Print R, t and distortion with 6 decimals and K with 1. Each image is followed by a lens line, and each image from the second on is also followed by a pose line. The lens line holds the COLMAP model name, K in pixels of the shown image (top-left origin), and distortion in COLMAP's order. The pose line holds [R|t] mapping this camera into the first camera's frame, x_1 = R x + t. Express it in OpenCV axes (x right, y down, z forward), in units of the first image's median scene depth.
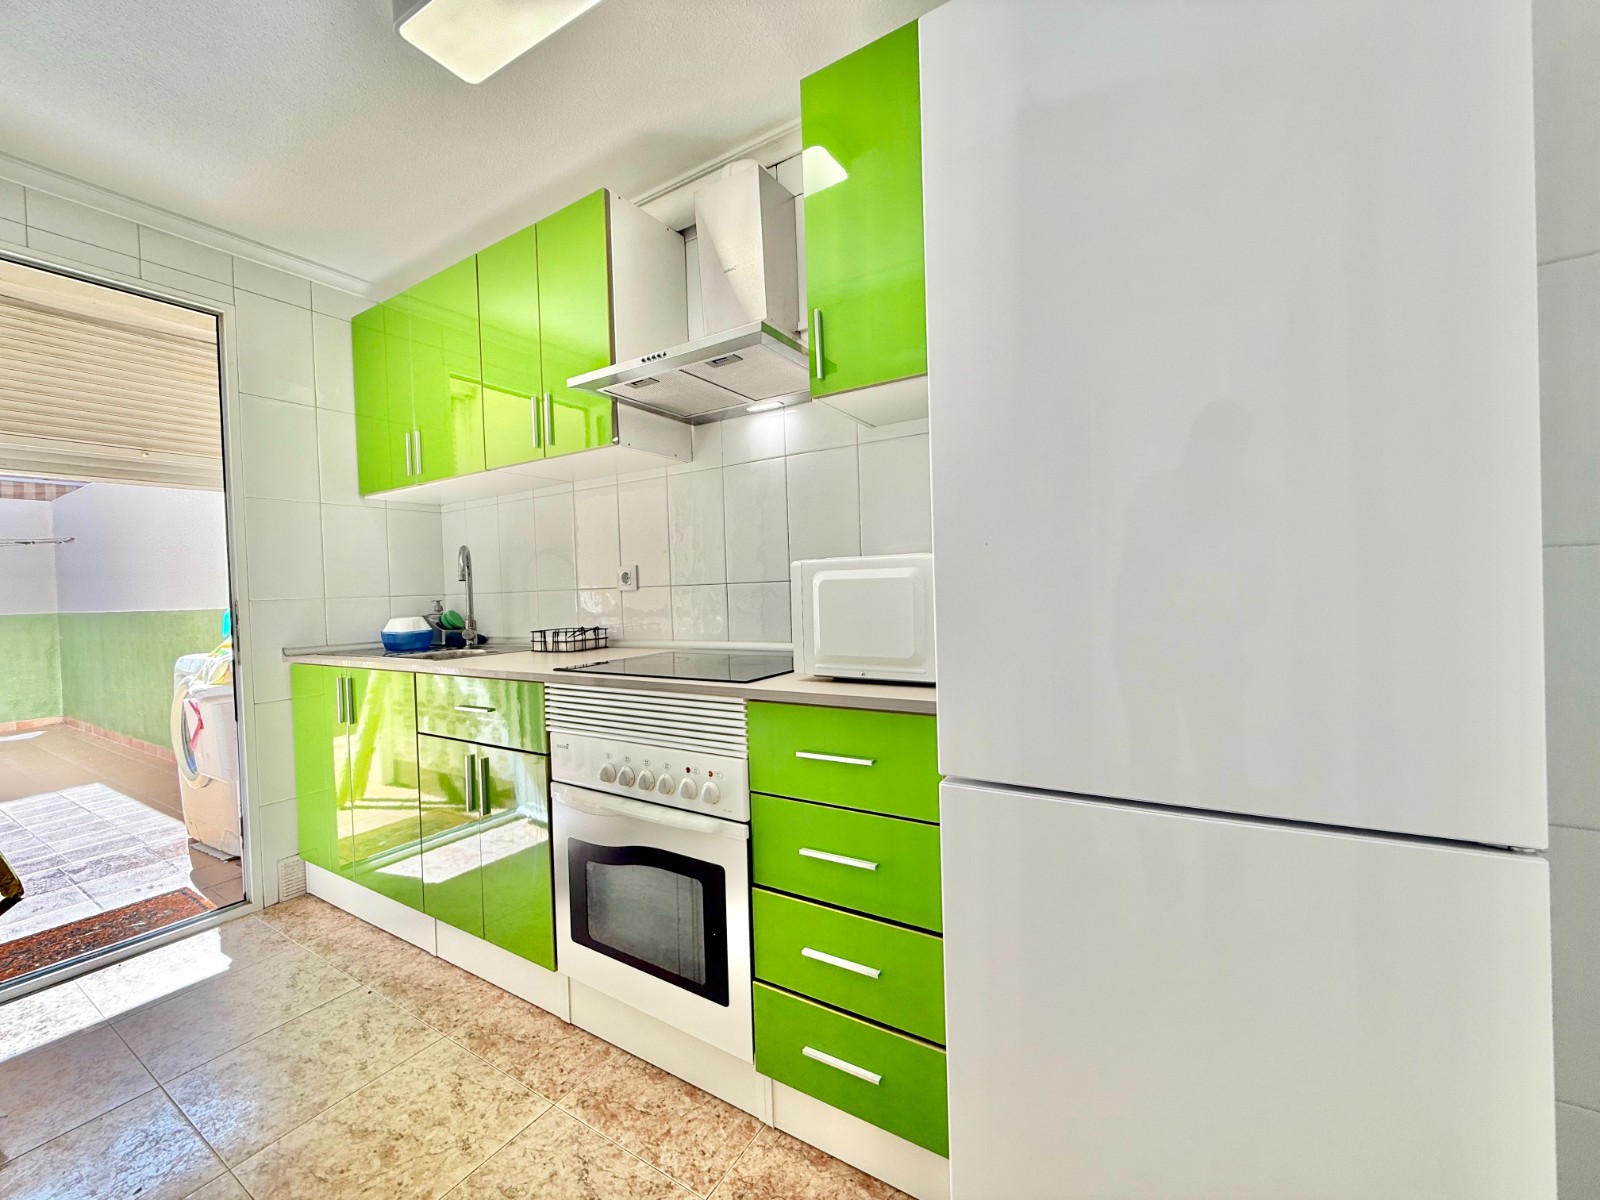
lens RADIAL K [[637.0, 0, 793.4], [0, 637.0, 597.8], [0, 0, 1]] dist [-0.000996, 0.000249]
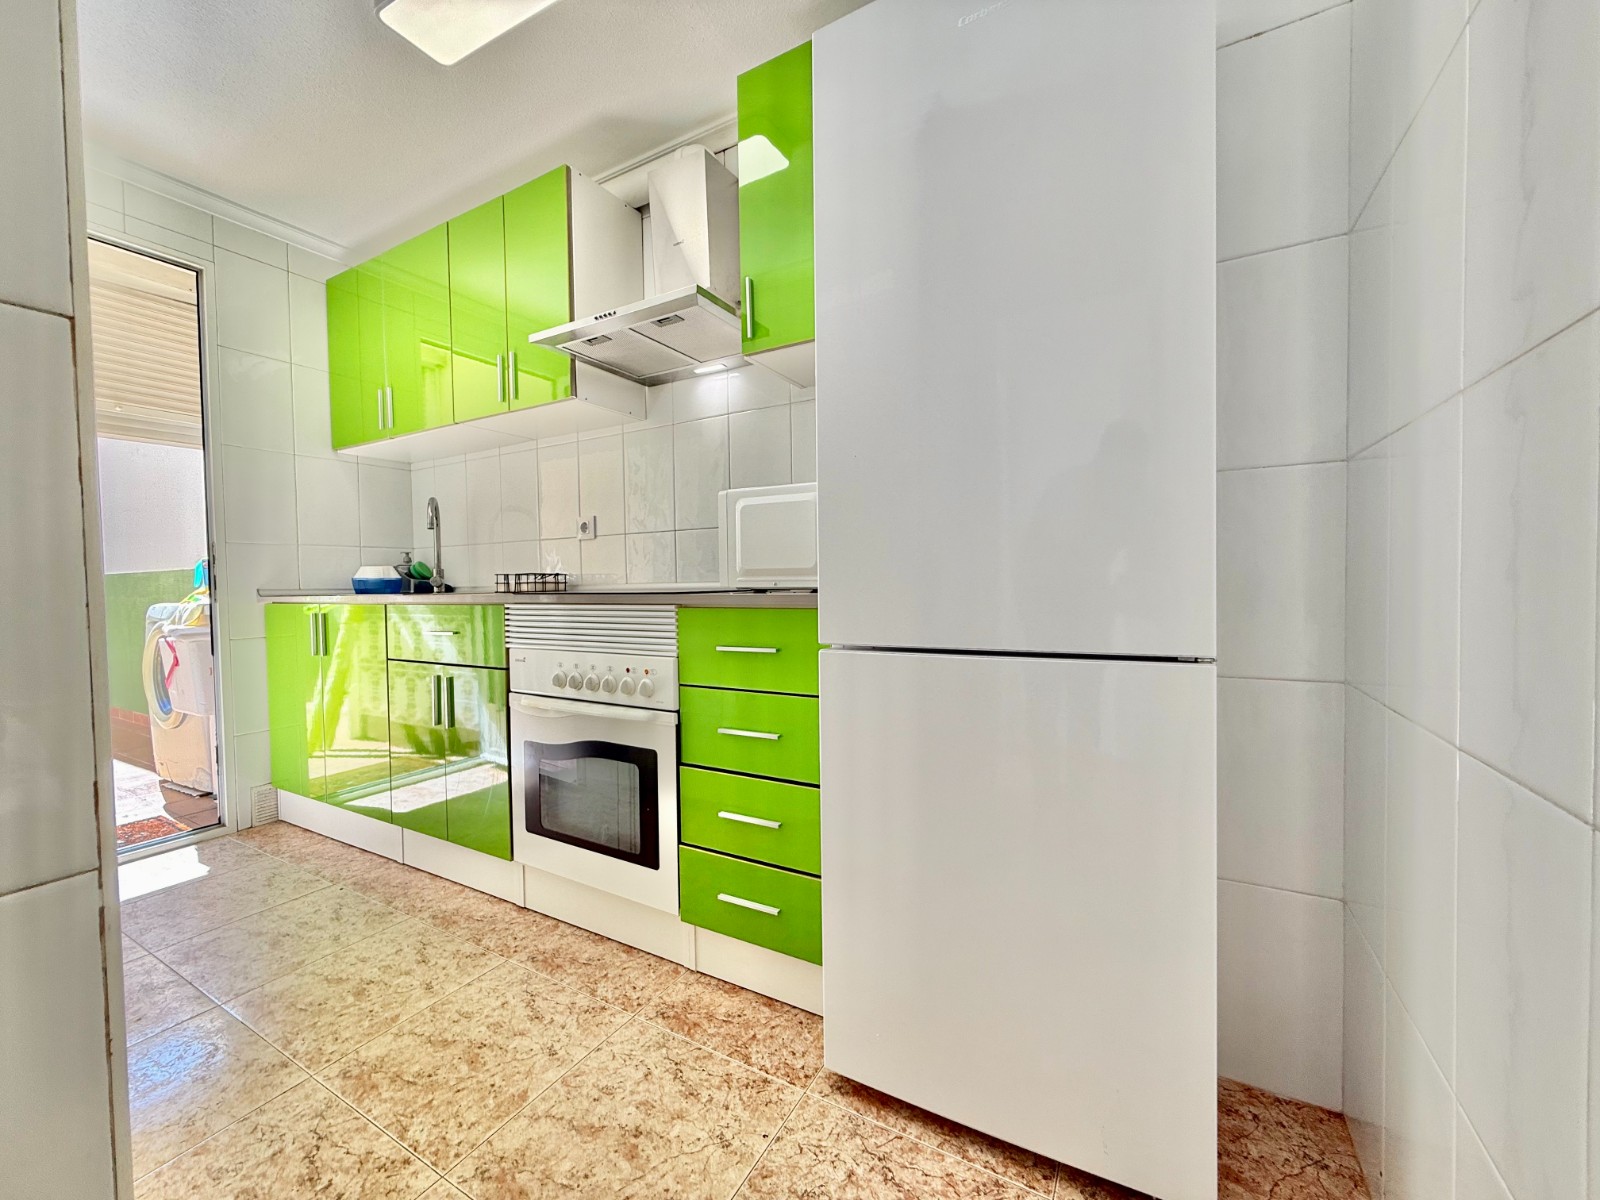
lens RADIAL K [[637.0, 0, 793.4], [0, 637.0, 597.8], [0, 0, 1]] dist [-0.000996, 0.000249]
pose [[0.999104, 0.015839, 0.039250, 0.065192], [-0.016213, 0.999826, 0.009230, 0.090396], [-0.039097, -0.009858, 0.999187, -0.126145]]
